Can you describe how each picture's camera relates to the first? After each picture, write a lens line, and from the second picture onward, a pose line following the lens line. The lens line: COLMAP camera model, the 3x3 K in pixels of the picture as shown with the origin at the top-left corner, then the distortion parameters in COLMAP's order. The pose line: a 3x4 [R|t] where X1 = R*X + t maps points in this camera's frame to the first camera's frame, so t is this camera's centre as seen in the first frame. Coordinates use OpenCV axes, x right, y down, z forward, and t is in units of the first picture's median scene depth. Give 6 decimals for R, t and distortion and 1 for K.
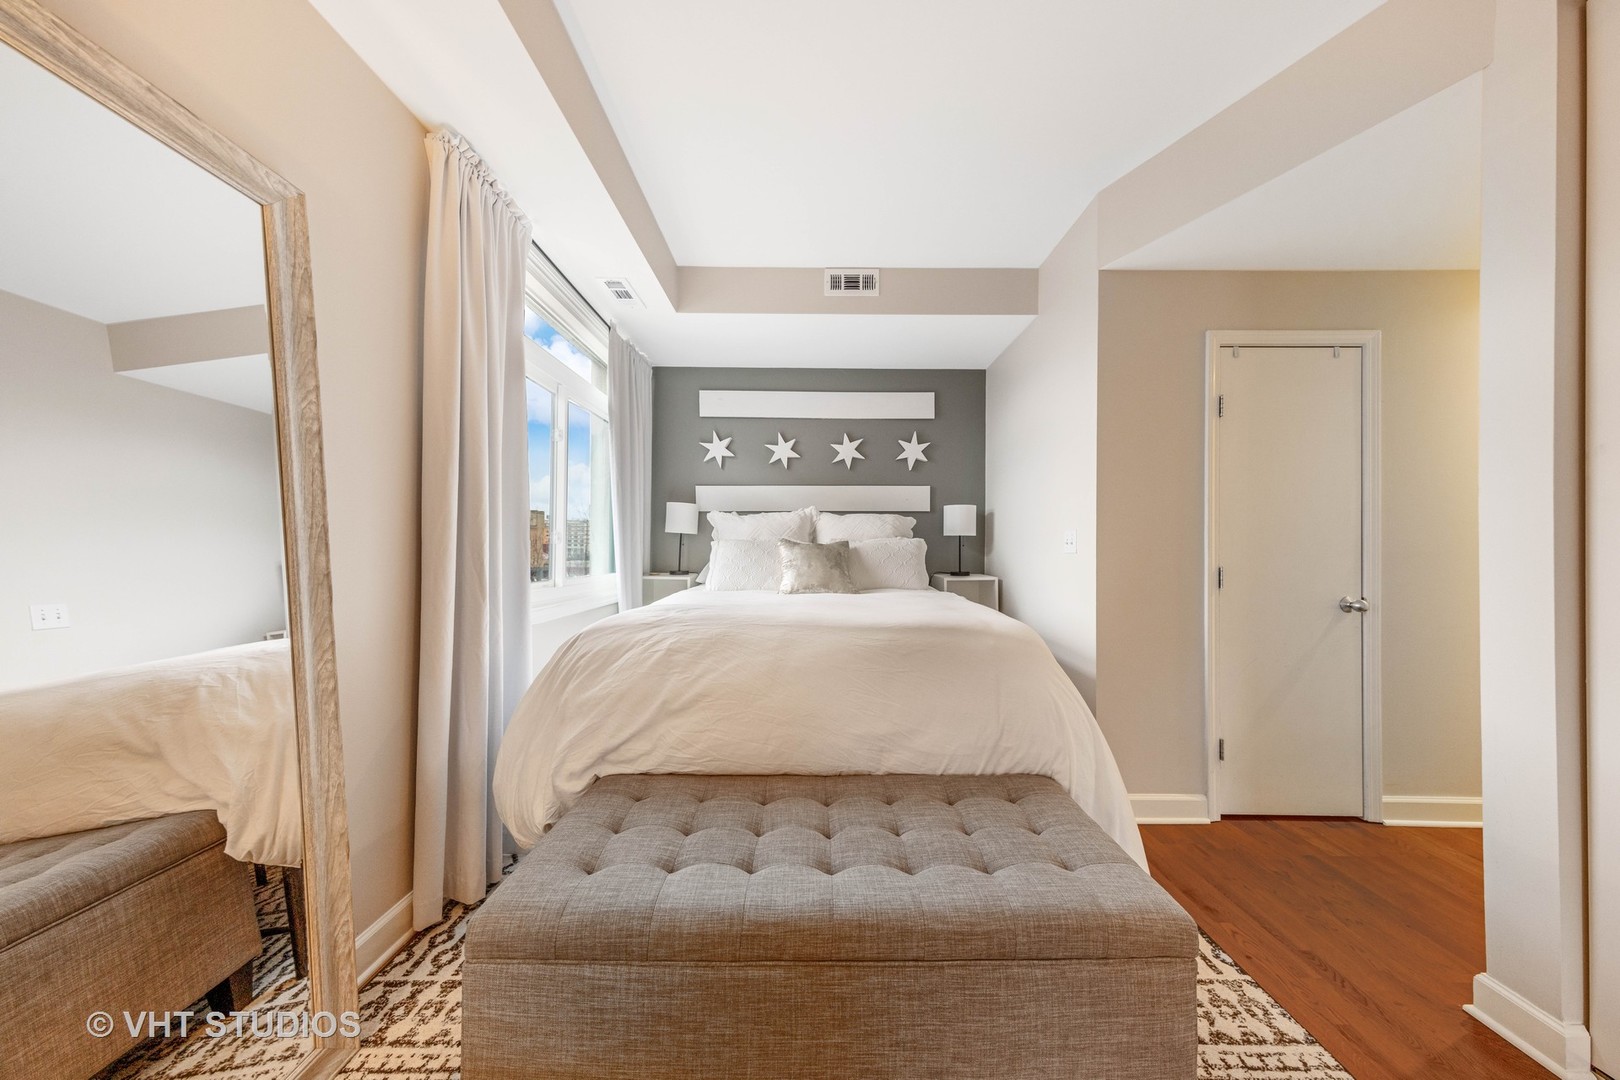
lens RADIAL K [[806.6, 0, 810.0], [0, 806.6, 540.0], [0, 0, 1]] dist [0.000009, -0.000006]
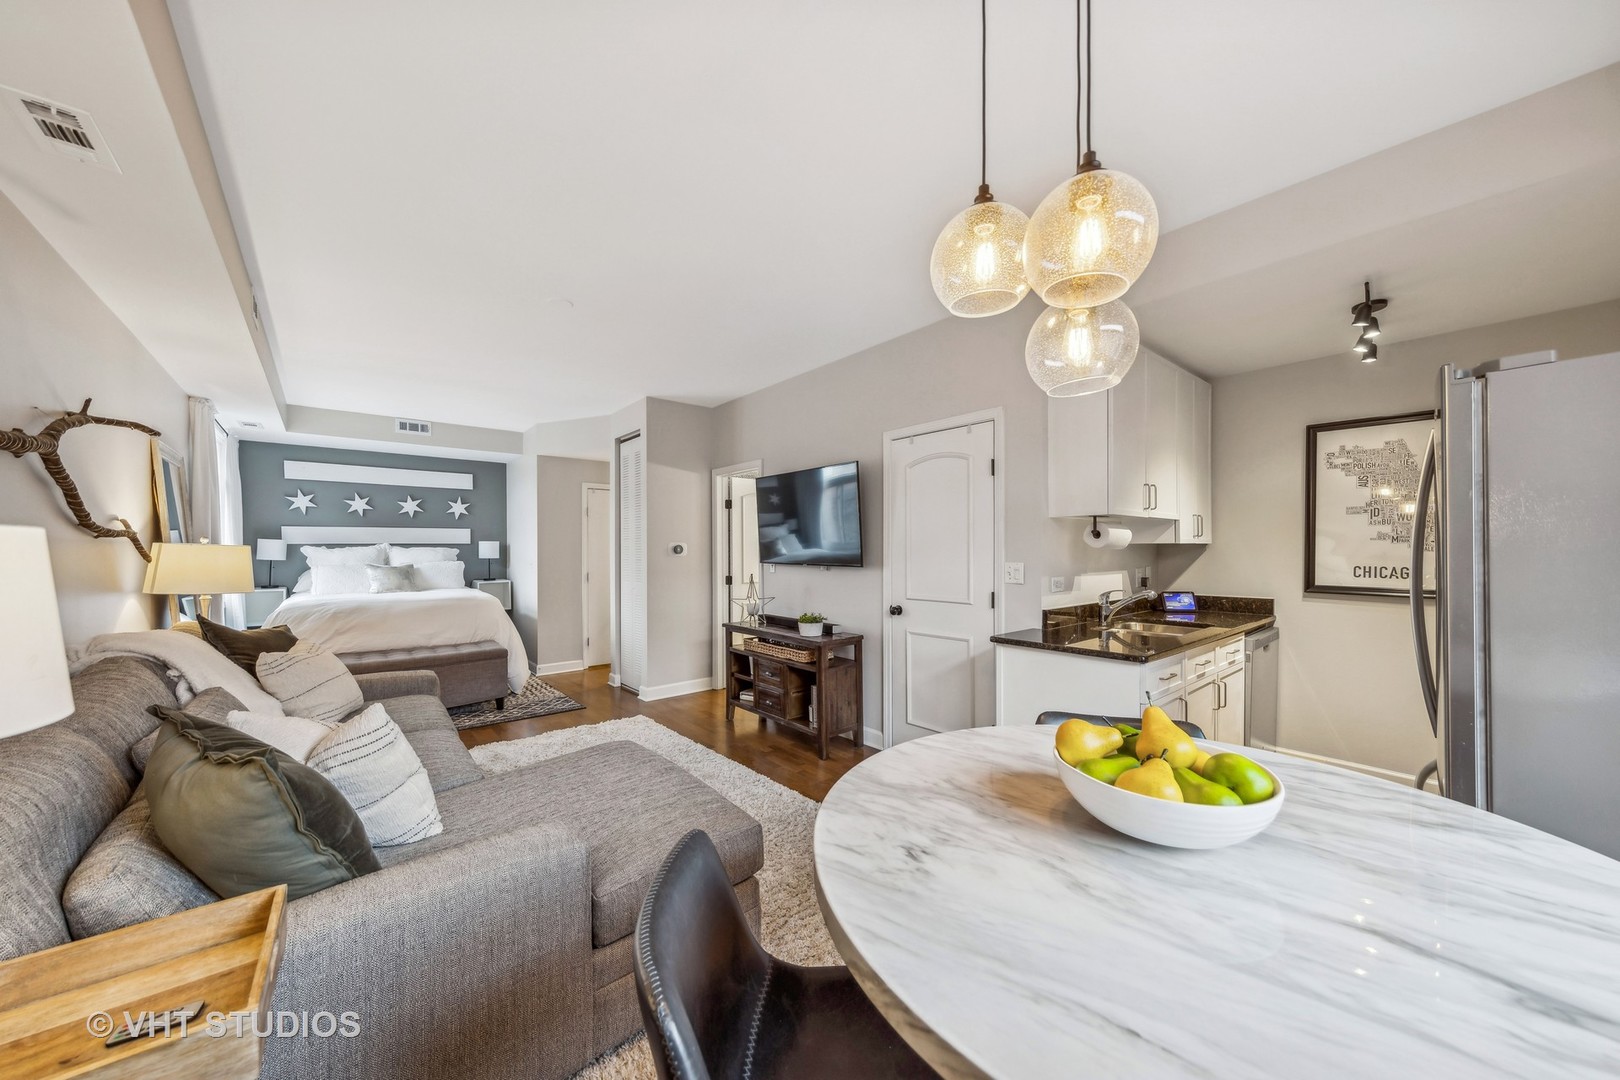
lens RADIAL K [[562.9, 0, 818.7], [0, 562.9, 551.3], [0, 0, 1]] dist [-0.000162, -0.000154]
pose [[0.779078, -0.010893, 0.626832, -0.026438], [0.011493, 0.999929, 0.003093, -0.015920], [-0.626821, 0.004794, 0.779148, -0.425944]]
